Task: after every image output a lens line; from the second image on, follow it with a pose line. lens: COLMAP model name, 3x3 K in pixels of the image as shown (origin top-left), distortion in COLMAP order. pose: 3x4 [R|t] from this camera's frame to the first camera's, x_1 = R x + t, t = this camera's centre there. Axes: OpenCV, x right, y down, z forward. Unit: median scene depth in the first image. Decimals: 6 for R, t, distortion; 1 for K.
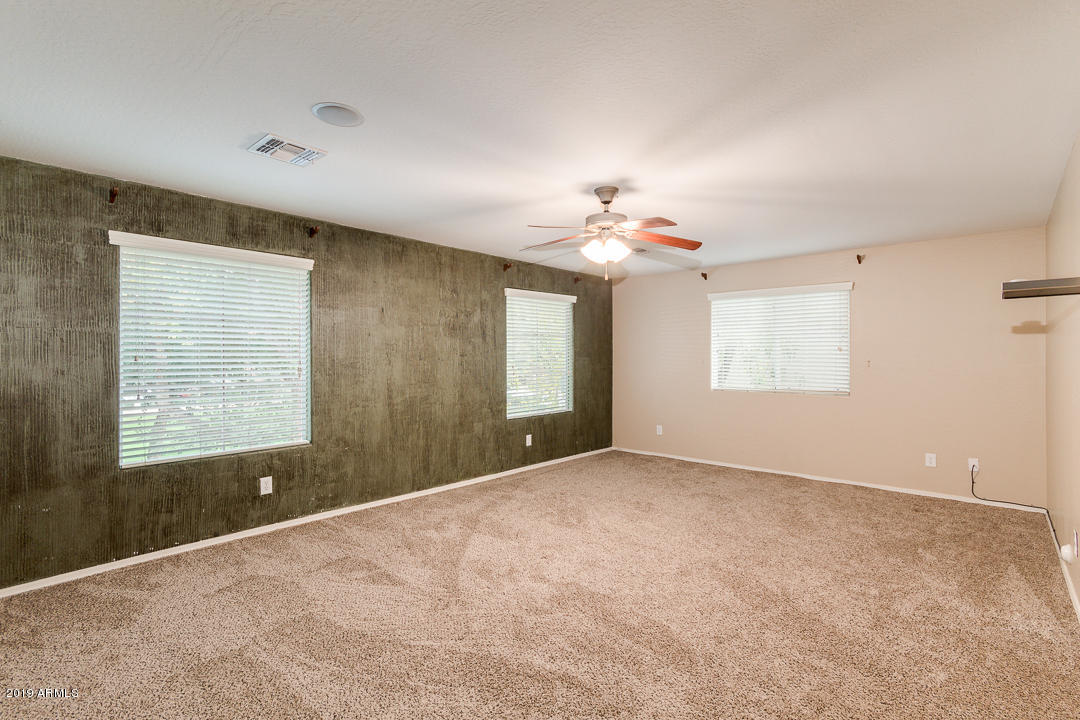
lens RADIAL K [[510.7, 0, 547.6], [0, 510.7, 358.0], [0, 0, 1]] dist [0.004114, 0.001176]
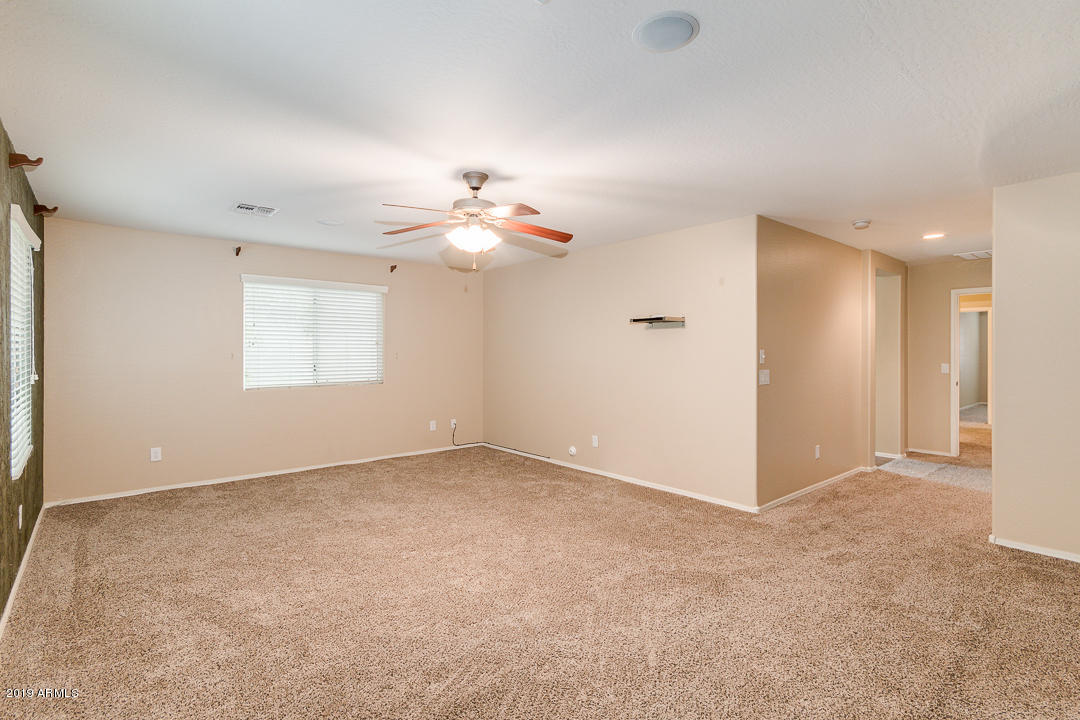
lens RADIAL K [[510.7, 0, 547.6], [0, 510.7, 358.0], [0, 0, 1]] dist [0.004114, 0.001176]
pose [[0.128505, -0.014144, 0.991608, -0.809669], [0.001076, 0.999900, 0.014122, -0.000803], [-0.991708, -0.000748, 0.128507, 0.739491]]
